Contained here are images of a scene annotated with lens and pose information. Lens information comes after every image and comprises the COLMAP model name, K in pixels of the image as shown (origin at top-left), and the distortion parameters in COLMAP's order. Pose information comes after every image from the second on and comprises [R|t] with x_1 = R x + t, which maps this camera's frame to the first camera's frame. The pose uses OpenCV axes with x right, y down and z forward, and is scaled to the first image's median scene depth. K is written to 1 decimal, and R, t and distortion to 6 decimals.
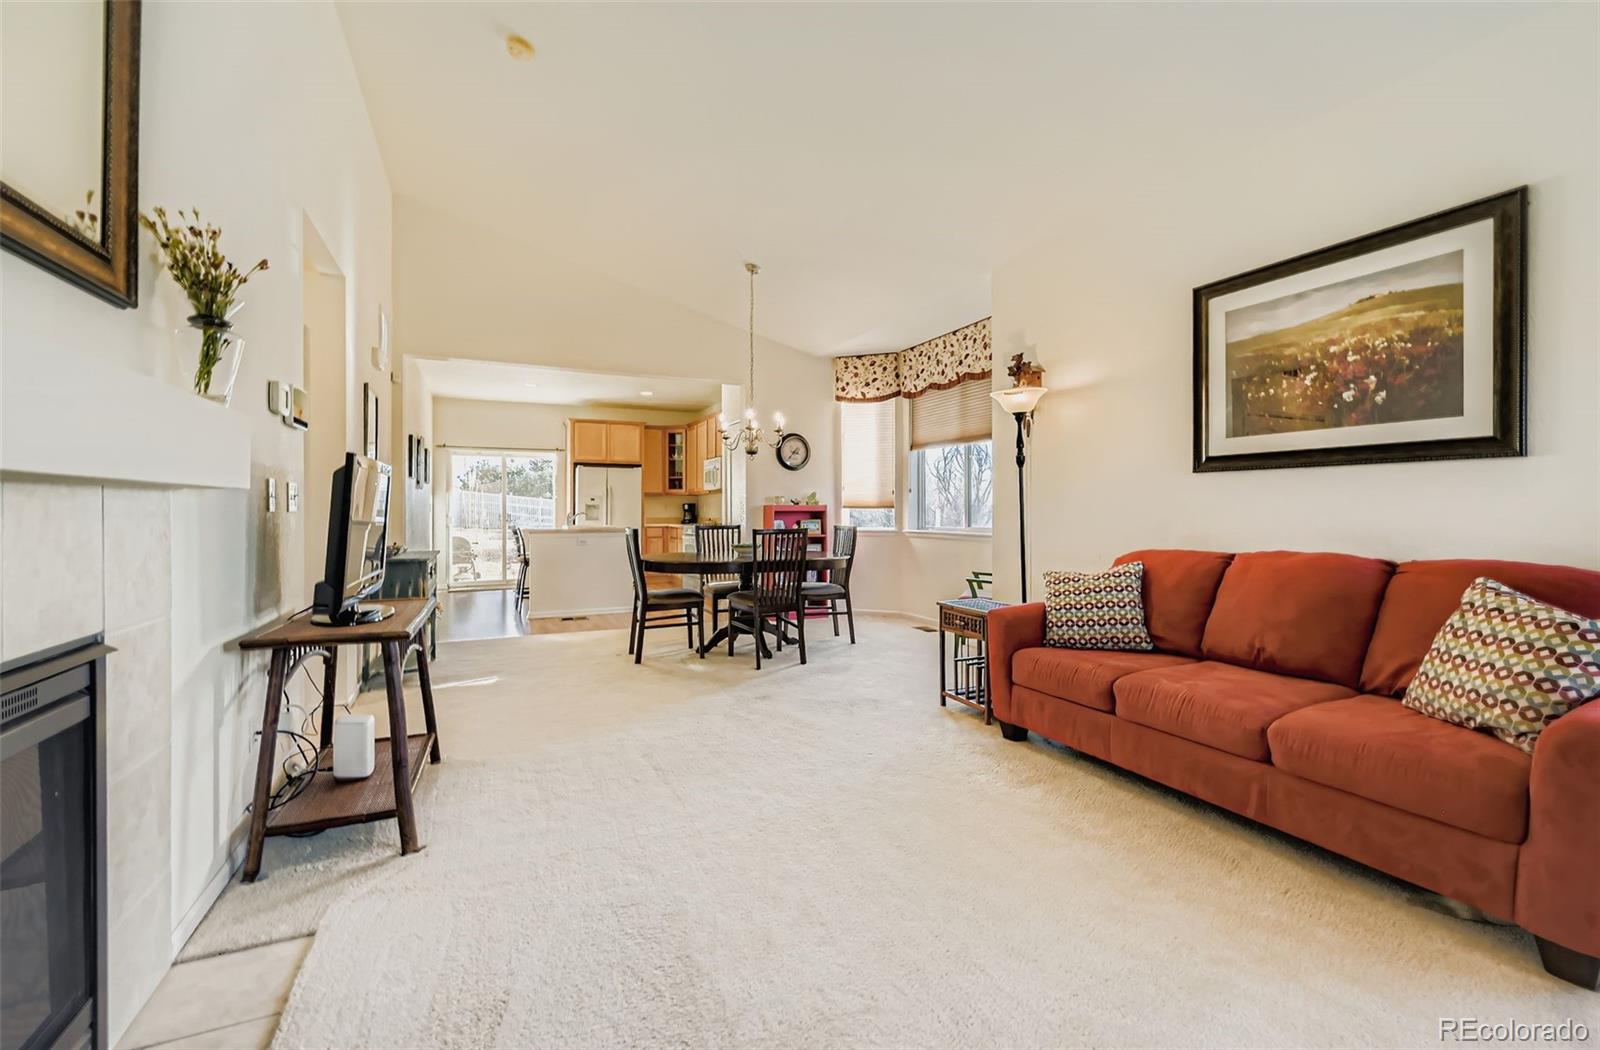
lens RADIAL K [[674.8, 0, 808.6], [0, 674.8, 514.4], [0, 0, 1]] dist [-0.000795, -0.000075]
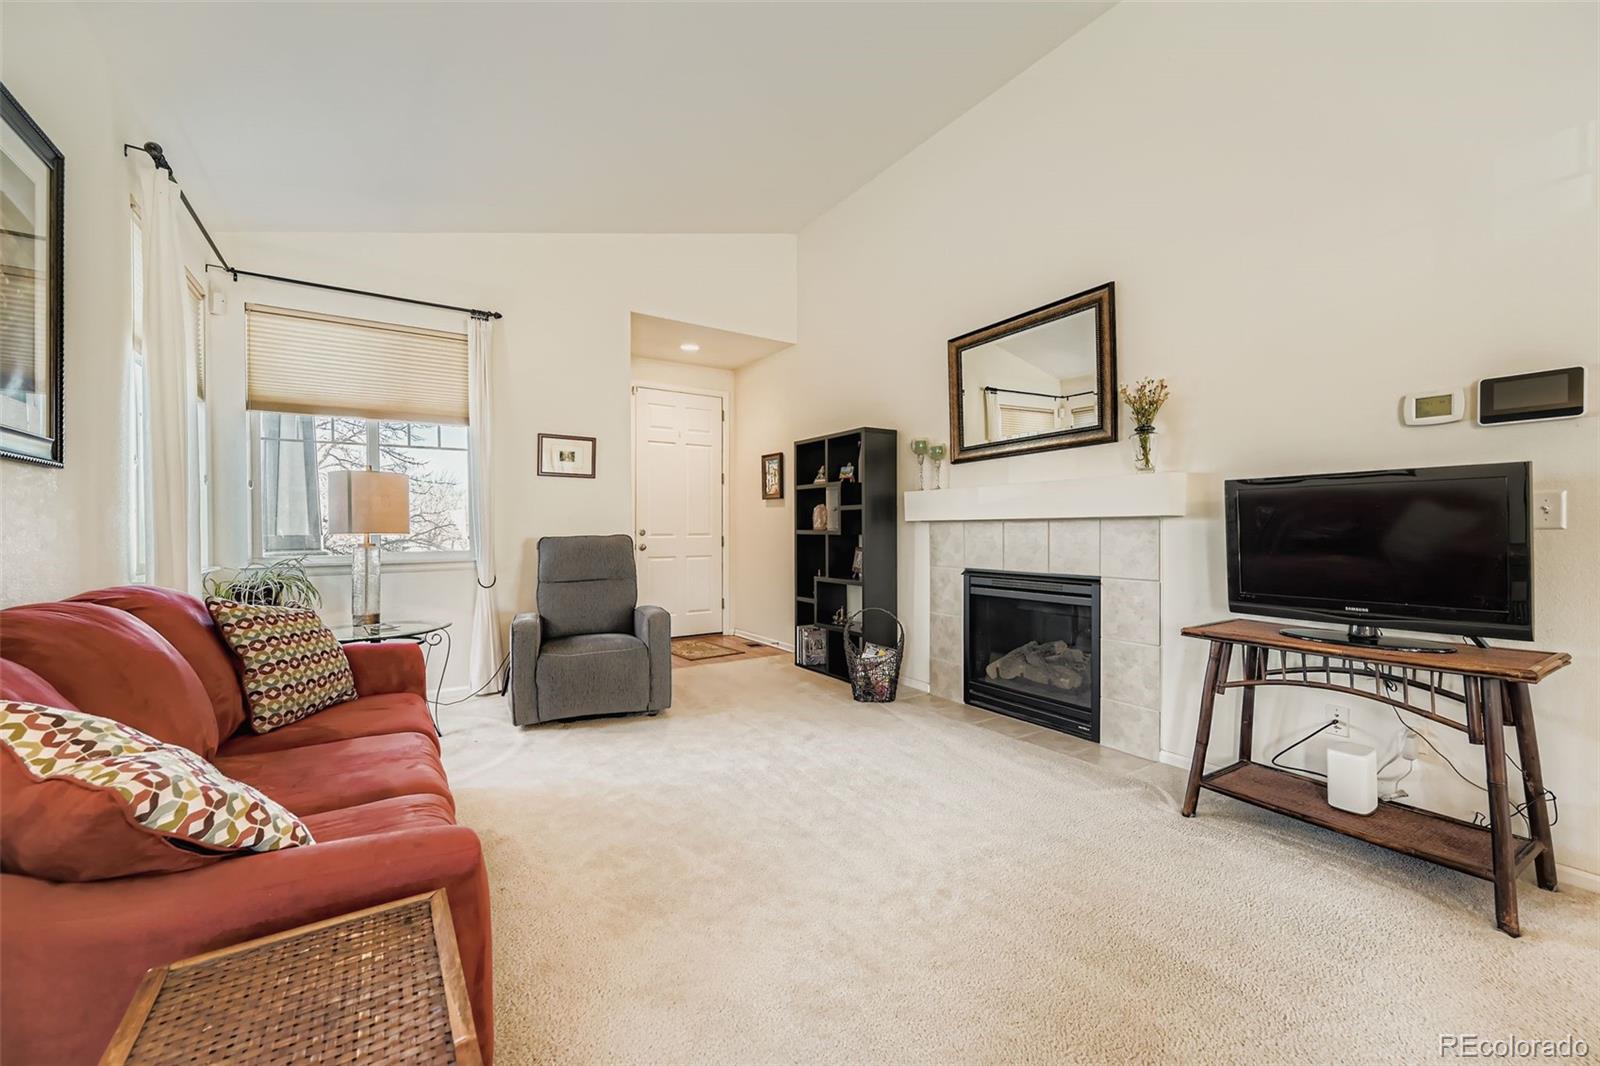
lens RADIAL K [[648.8, 0, 797.6], [0, 648.8, 528.0], [0, 0, 1]] dist [0.000017, -0.000024]
pose [[-0.992460, 0.002163, -0.122547, 0.076876], [0.001691, 0.999991, 0.003954, -0.003416], [0.122555, 0.003717, -0.992455, 0.640481]]
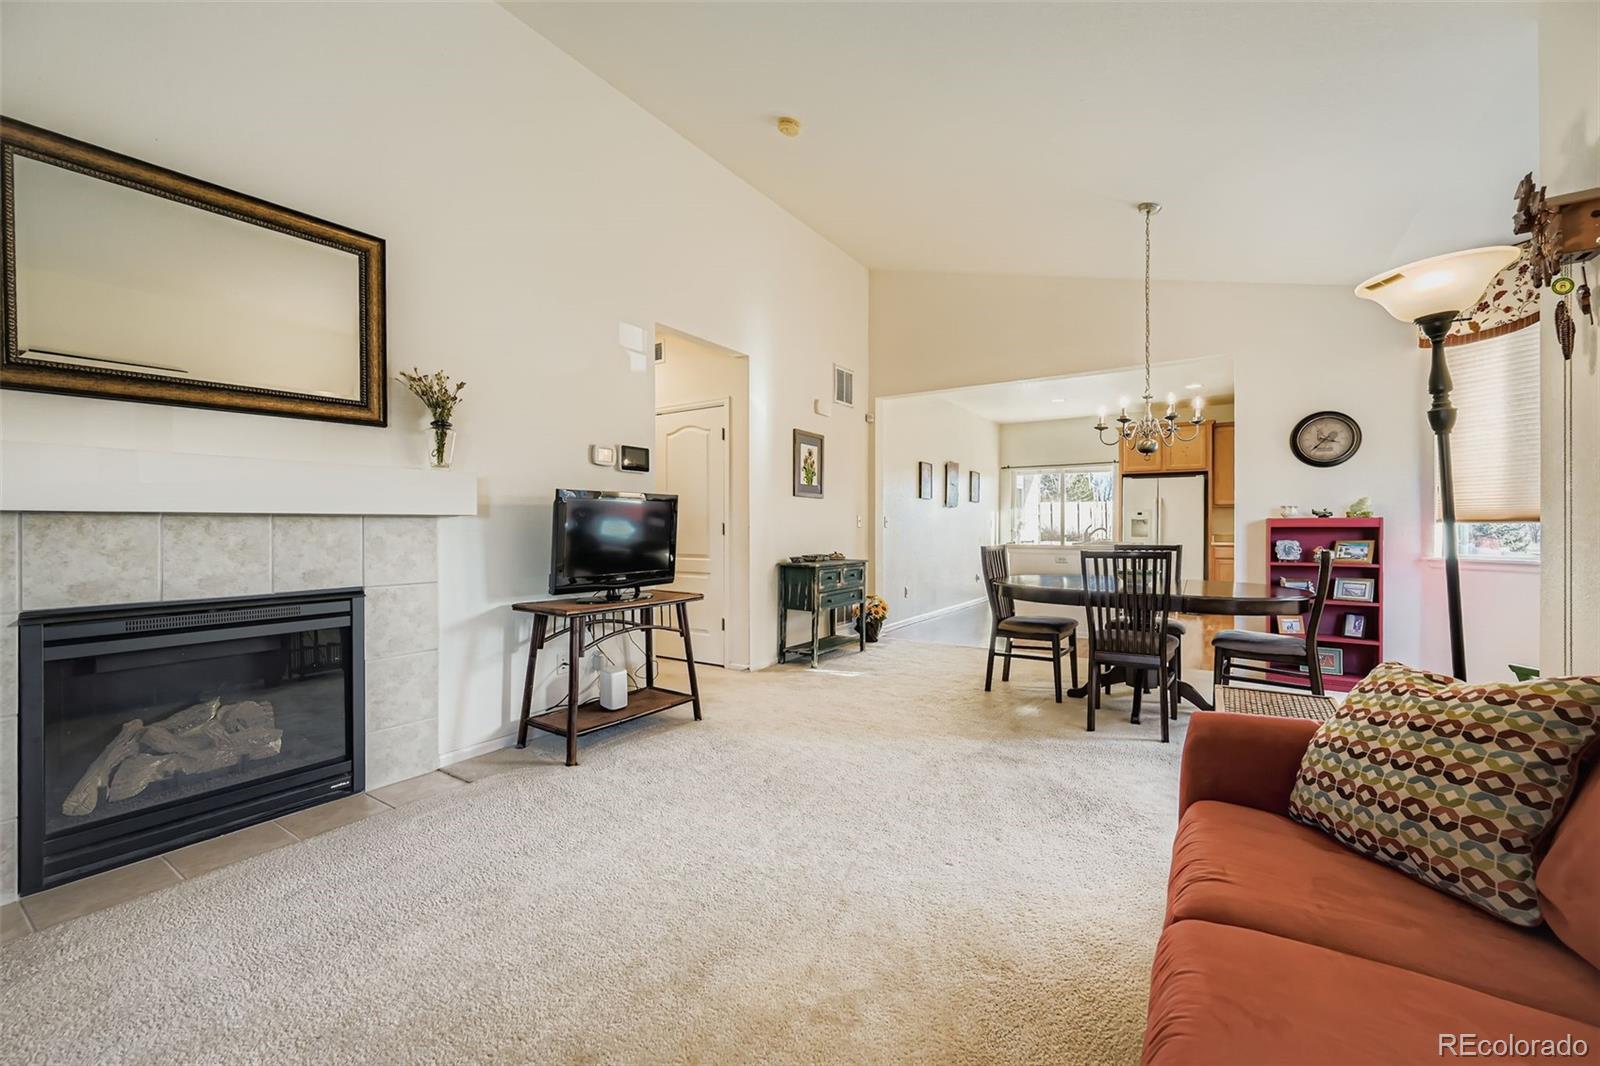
lens RADIAL K [[648.8, 0, 797.6], [0, 648.8, 528.0], [0, 0, 1]] dist [0.000017, -0.000024]
pose [[0.513537, 0.003646, -0.858059, 0.266467], [-0.004507, 0.999989, 0.001552, -0.002777], [0.858055, 0.003071, 0.513548, 0.221139]]
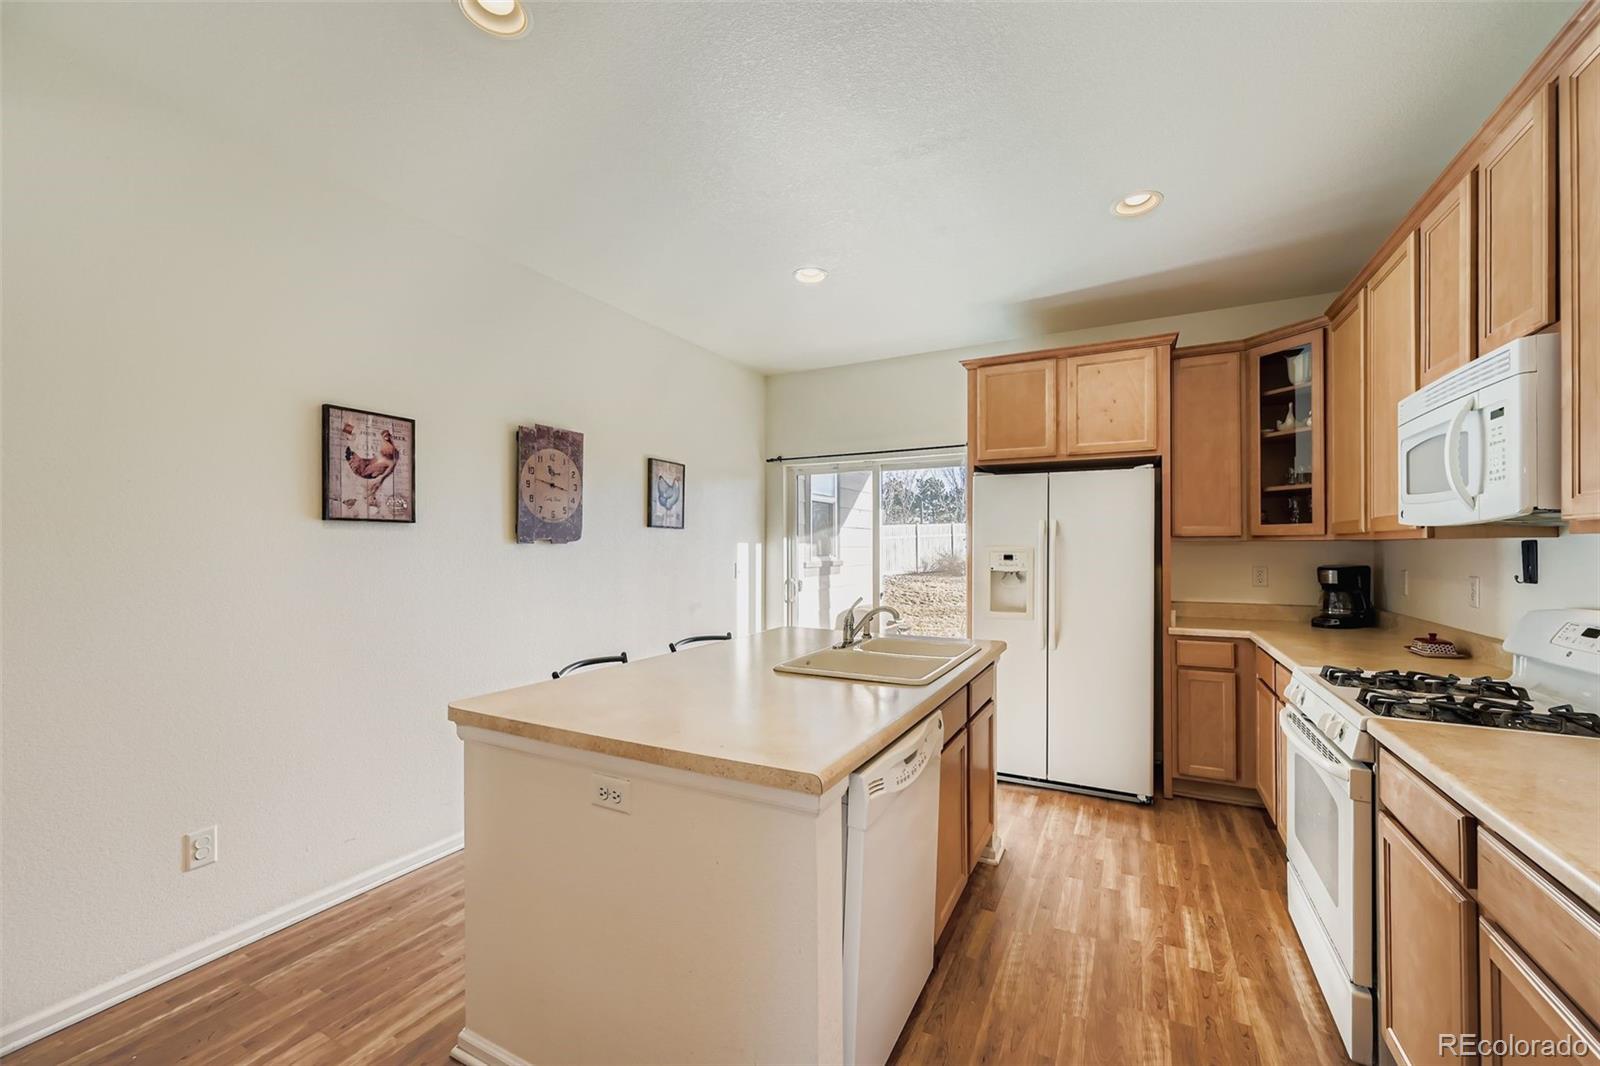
lens RADIAL K [[633.4, 0, 805.0], [0, 633.4, 545.2], [0, 0, 1]] dist [0.000993, 0.000203]
pose [[0.602563, -0.000171, -0.798072, -0.141420], [-0.001781, 0.999997, -0.001559, -0.039501], [0.798070, 0.002361, 0.602561, 0.960580]]
